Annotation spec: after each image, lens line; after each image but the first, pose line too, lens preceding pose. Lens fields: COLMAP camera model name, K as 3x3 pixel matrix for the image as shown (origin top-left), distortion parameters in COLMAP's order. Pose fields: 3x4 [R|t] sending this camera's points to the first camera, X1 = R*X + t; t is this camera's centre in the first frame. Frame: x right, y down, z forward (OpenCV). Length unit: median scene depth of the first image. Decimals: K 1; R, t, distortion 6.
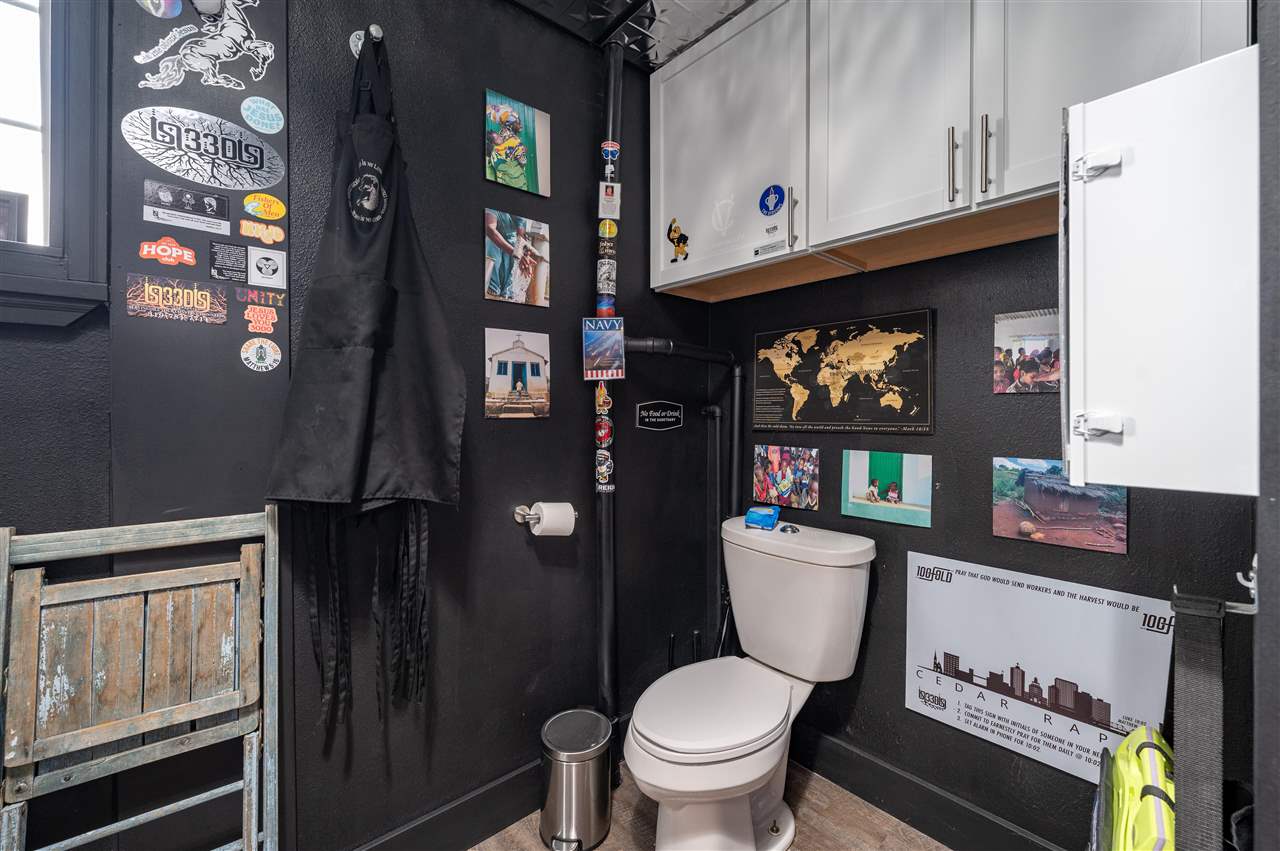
lens RADIAL K [[517.4, 0, 603.2], [0, 517.4, 416.0], [0, 0, 1]] dist [0.000207, 0.000301]
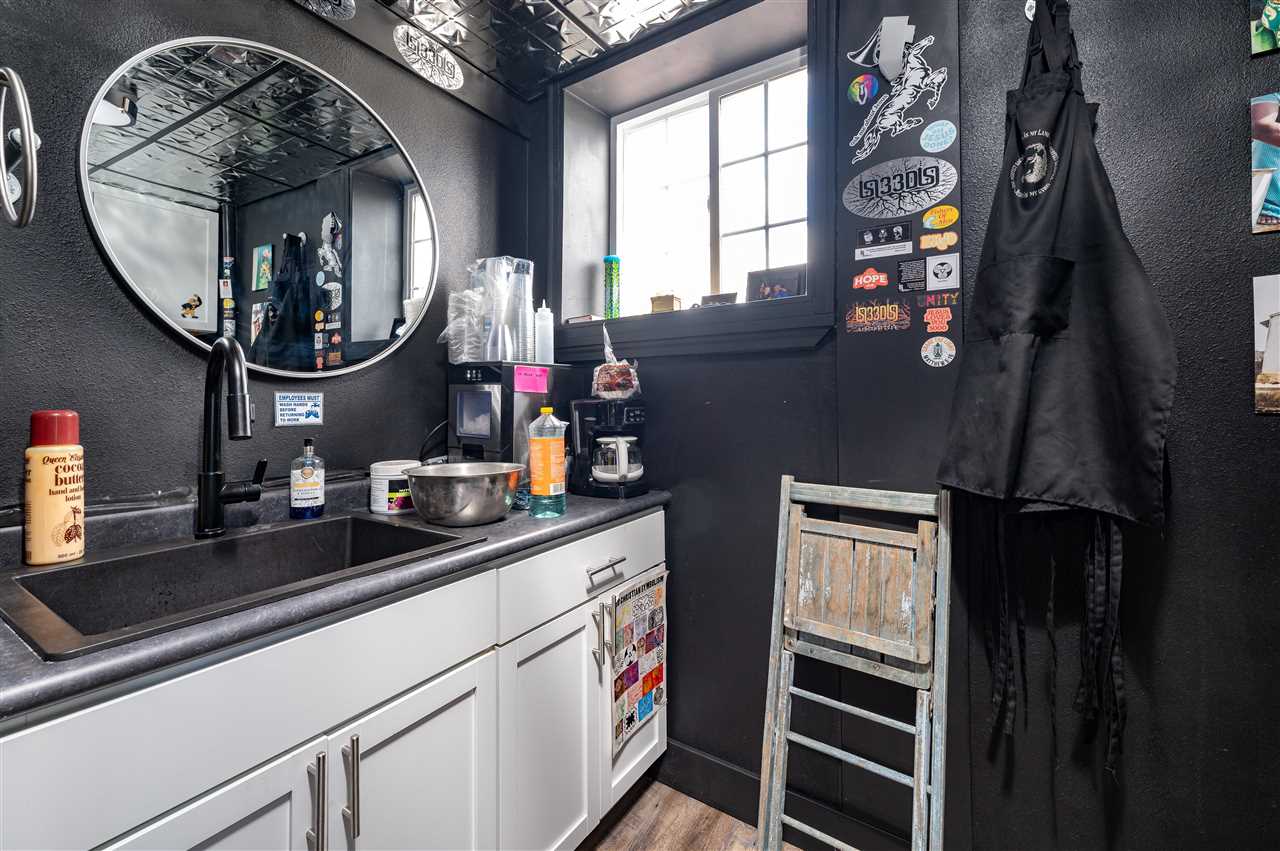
lens RADIAL K [[517.4, 0, 666.6], [0, 517.4, 394.8], [0, 0, 1]] dist [0.000207, 0.000301]
pose [[0.329490, -0.014496, -0.944048, 0.198953], [-0.007467, 0.999811, -0.017959, -0.002491], [0.944130, 0.012967, 0.329319, 0.095457]]
